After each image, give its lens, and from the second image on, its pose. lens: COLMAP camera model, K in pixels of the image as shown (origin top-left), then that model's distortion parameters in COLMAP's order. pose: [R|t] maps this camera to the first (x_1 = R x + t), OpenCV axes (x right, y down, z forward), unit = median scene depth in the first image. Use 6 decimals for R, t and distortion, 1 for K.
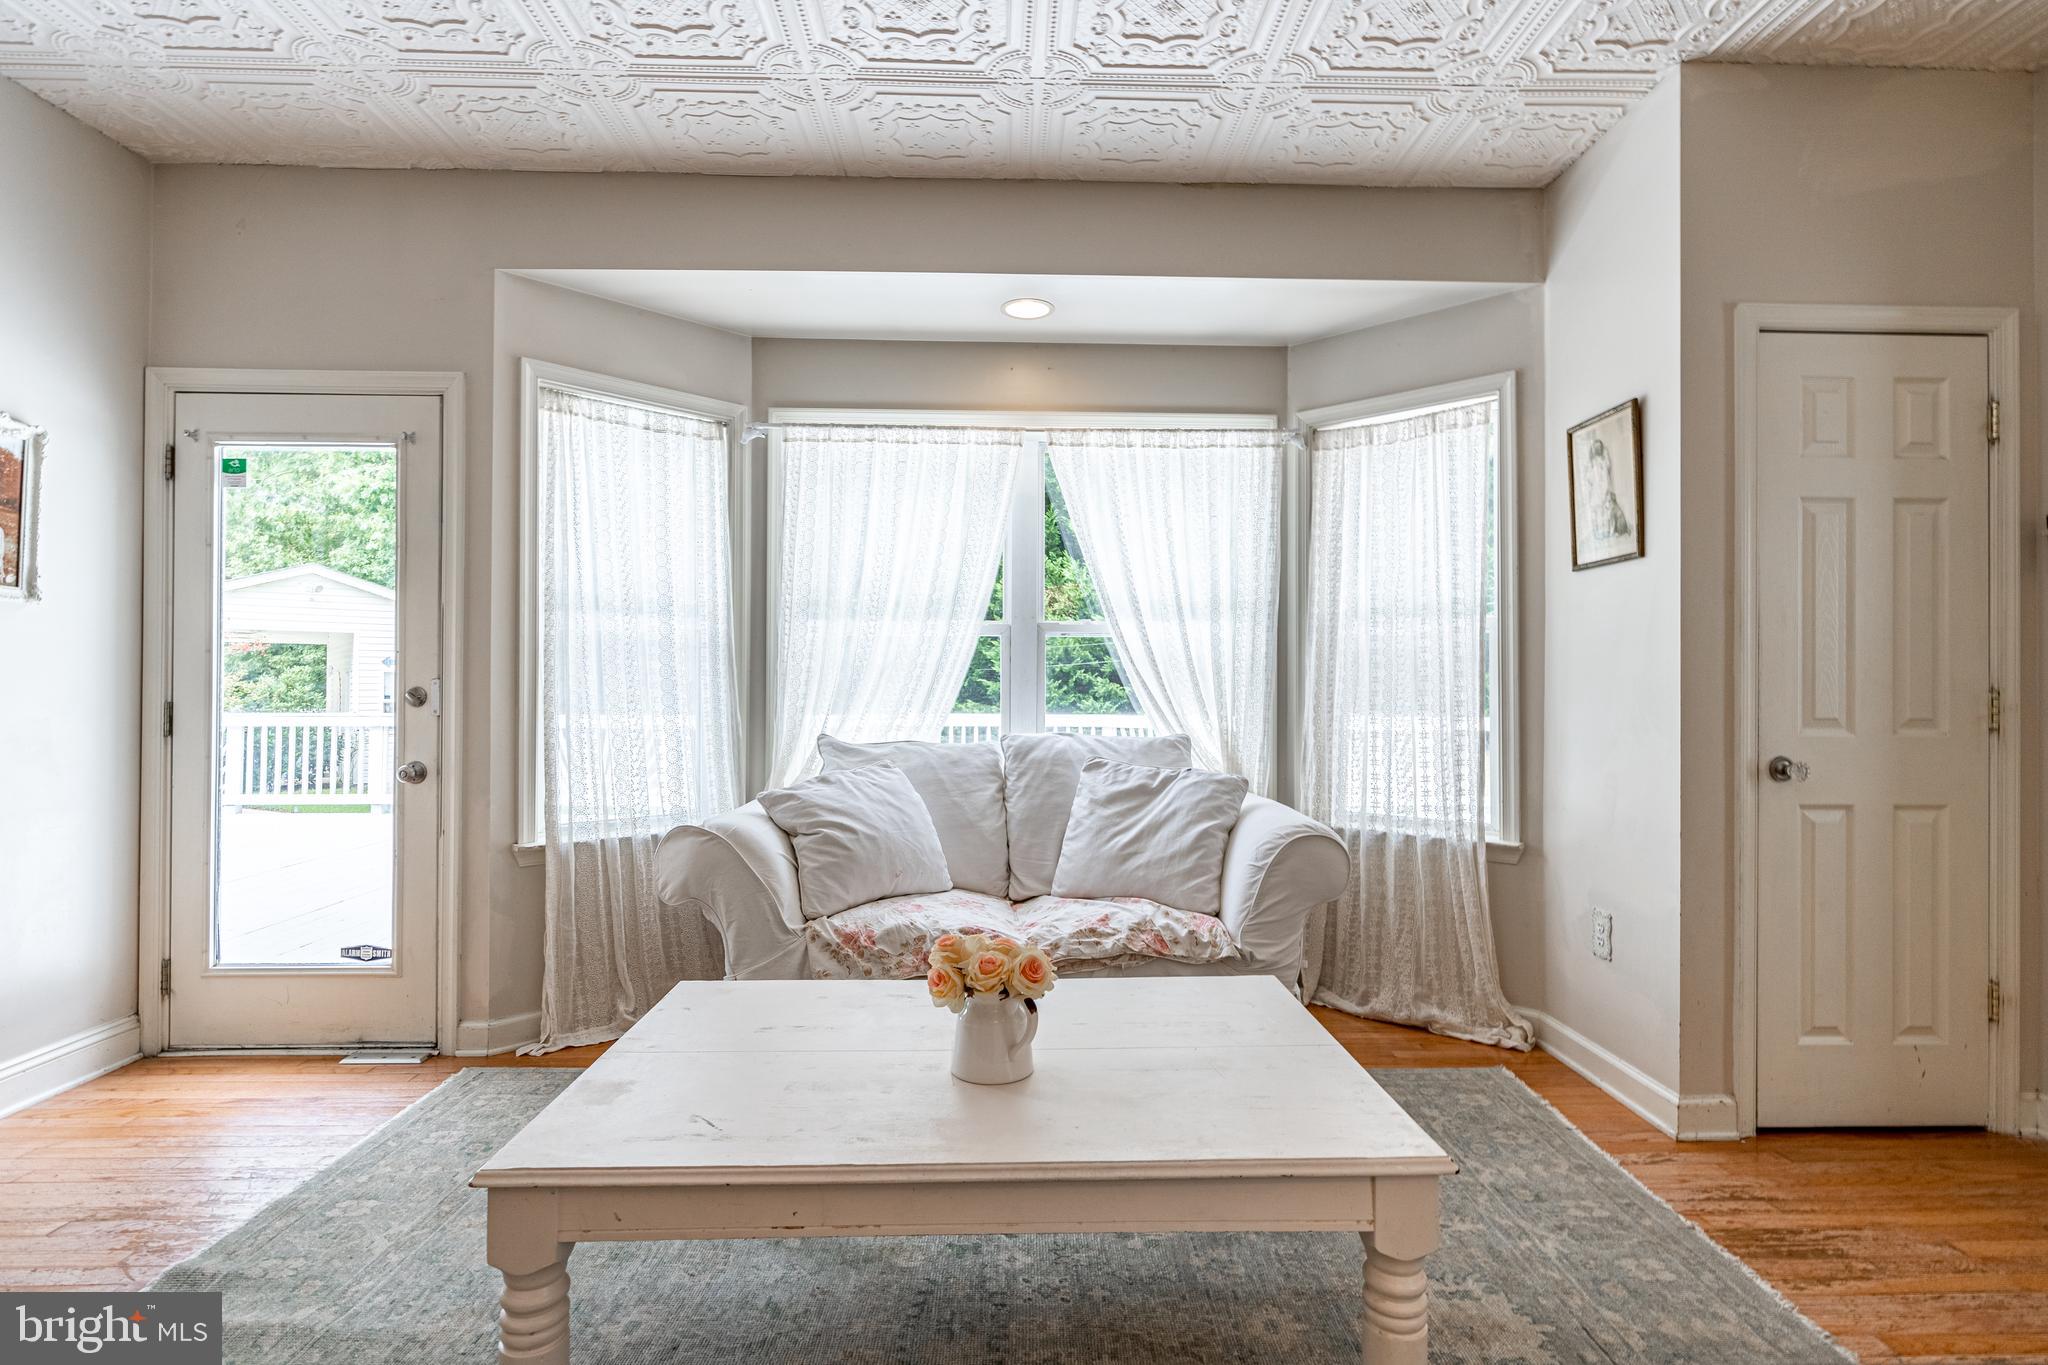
lens RADIAL K [[1009.8, 0, 1026.4], [0, 1009.8, 675.9], [0, 0, 1]] dist [-0.005722, -0.000040]
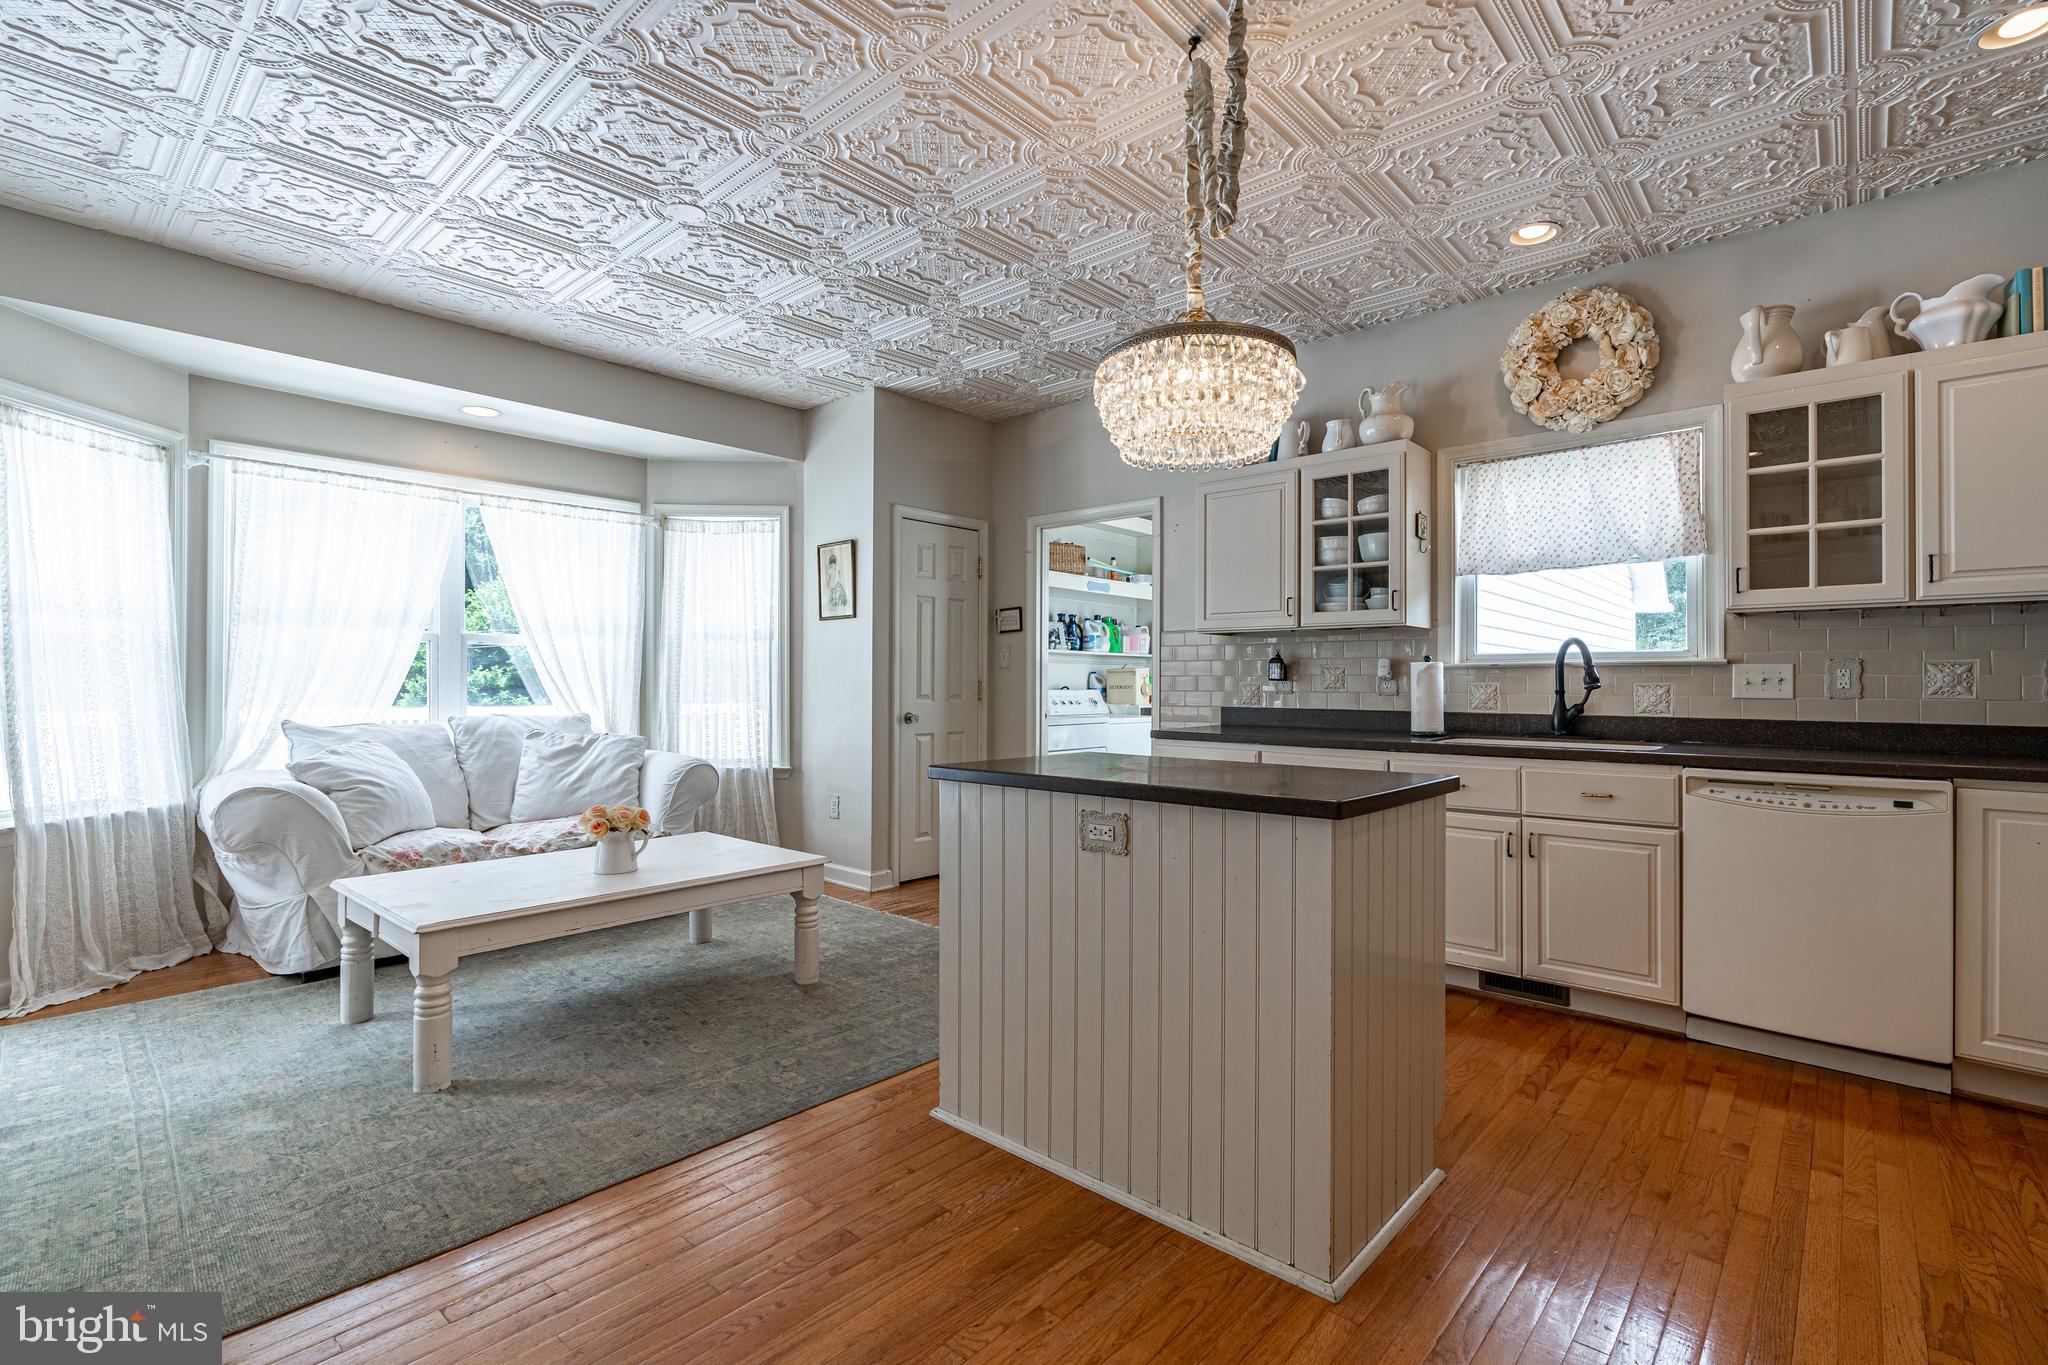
lens RADIAL K [[937.6, 0, 1019.6], [0, 937.6, 678.1], [0, 0, 1]] dist [-0.004528, 0.000204]
pose [[0.692814, 0.001064, 0.721116, -0.427522], [-0.005397, 0.999979, 0.003709, -0.002640], [-0.721096, -0.006462, 0.692805, -0.453274]]
